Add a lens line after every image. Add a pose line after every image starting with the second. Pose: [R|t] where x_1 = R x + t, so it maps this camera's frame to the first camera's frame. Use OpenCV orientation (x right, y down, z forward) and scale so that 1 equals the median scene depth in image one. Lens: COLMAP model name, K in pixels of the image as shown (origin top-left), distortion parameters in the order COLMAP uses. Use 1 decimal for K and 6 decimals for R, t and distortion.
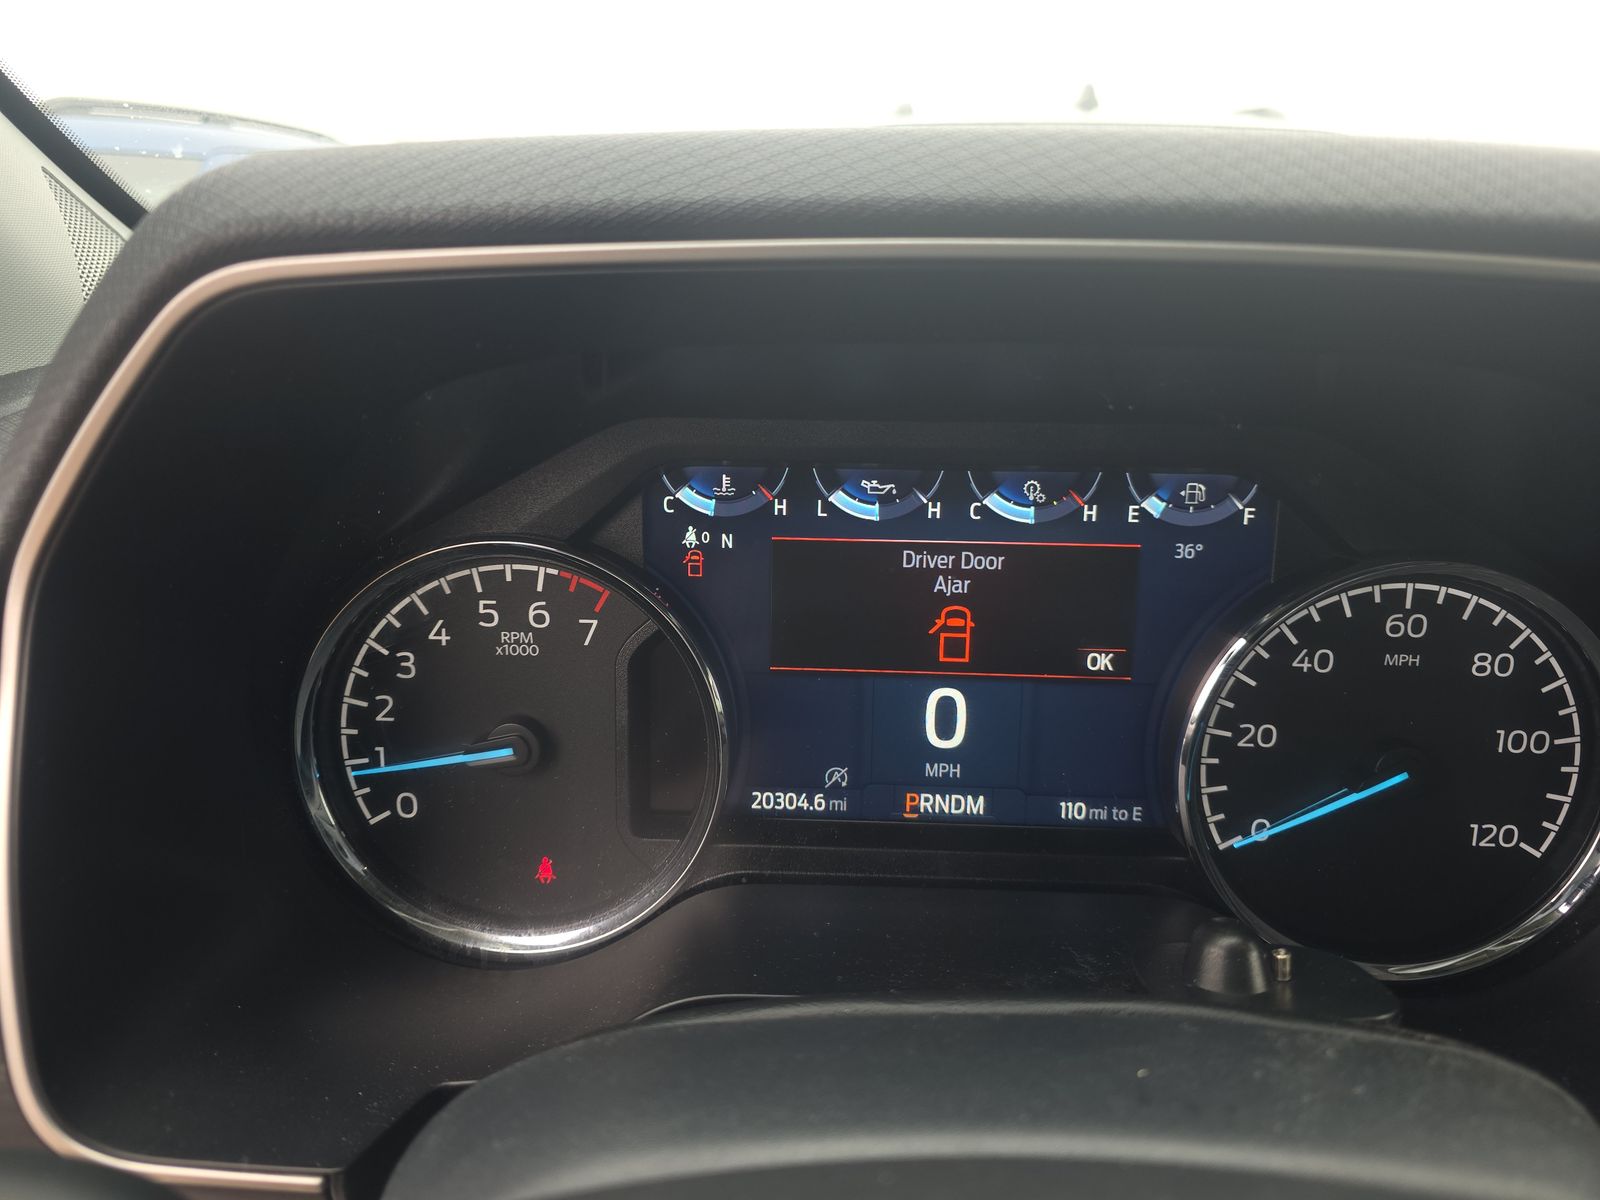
lens RADIAL K [[1089.6, 0, 792.6], [0, 1089.6, 629.3], [0, 0, 1]] dist [0.031768, -0.004857]
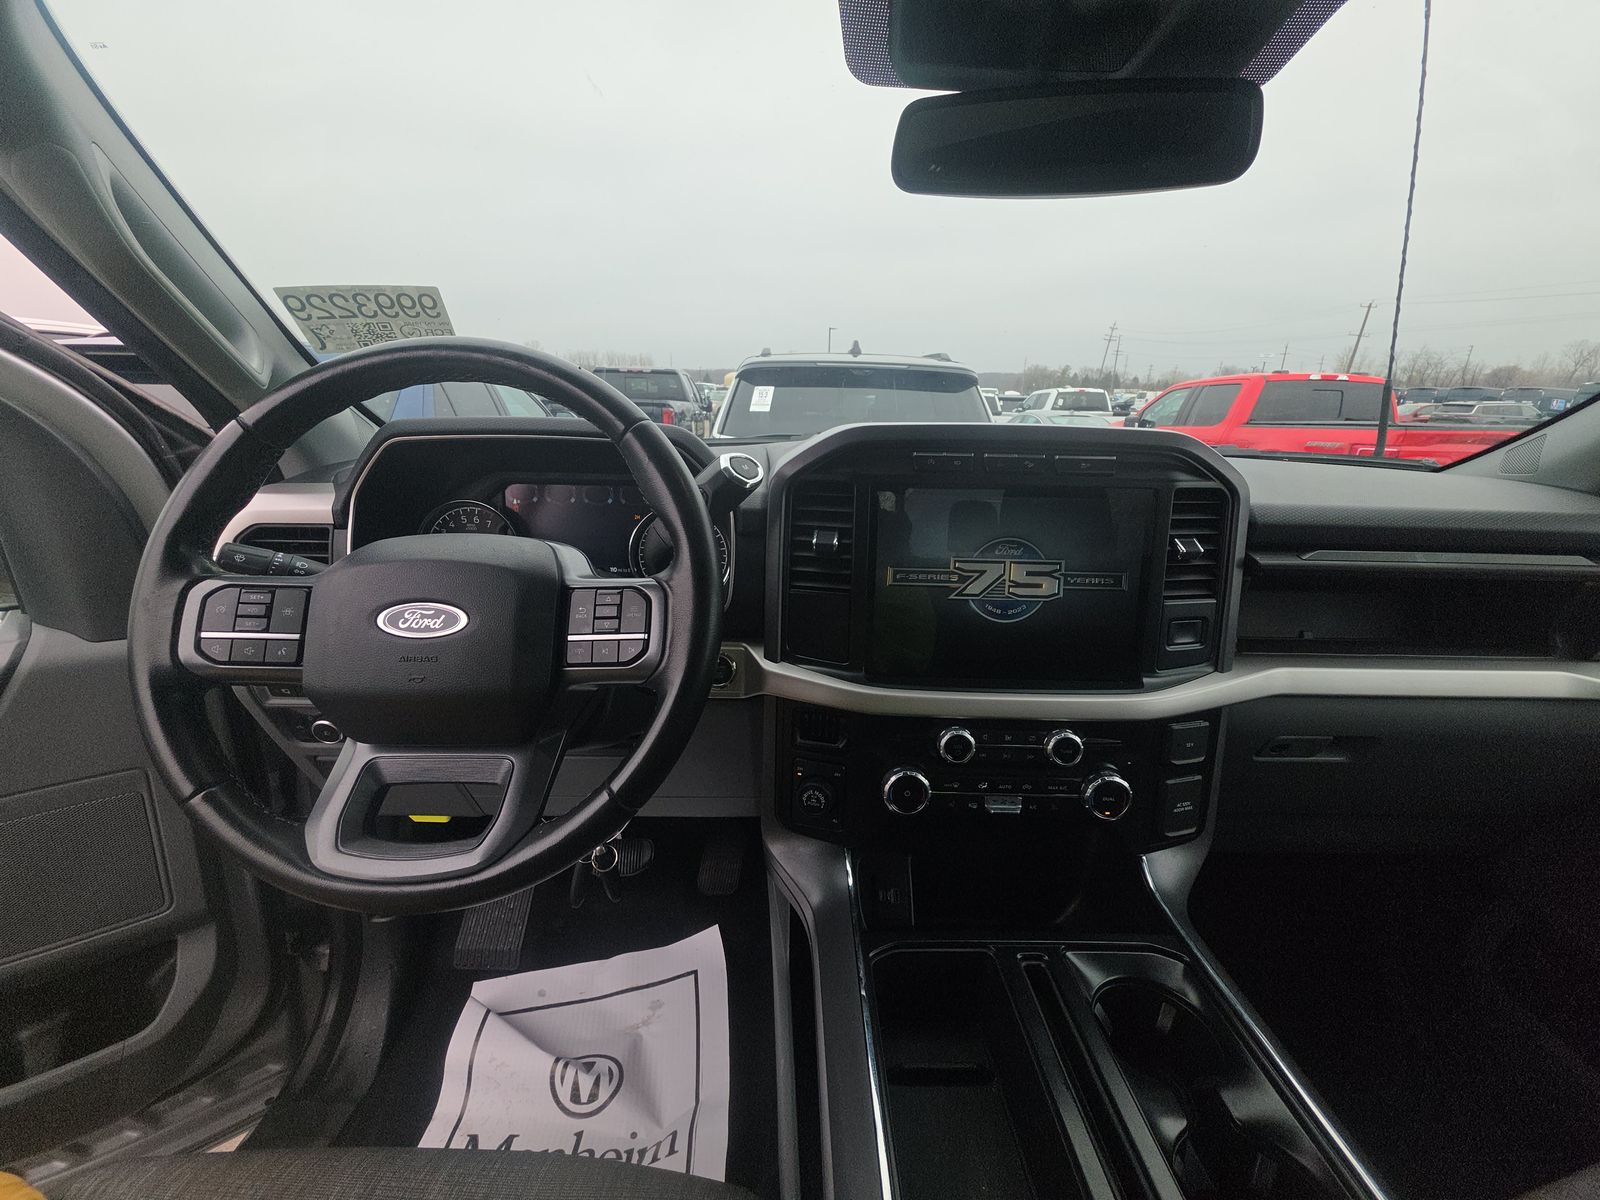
lens RADIAL K [[633.1, 0, 800.0], [0, 633.1, 600.0], [0, 0, 1]] dist [0.024569, -0.013247]
pose [[0.999221, -0.003595, 0.039309, 0.896343], [0.005474, 0.998842, -0.047801, 0.412830], [-0.039092, 0.047979, 0.998083, -1.436988]]
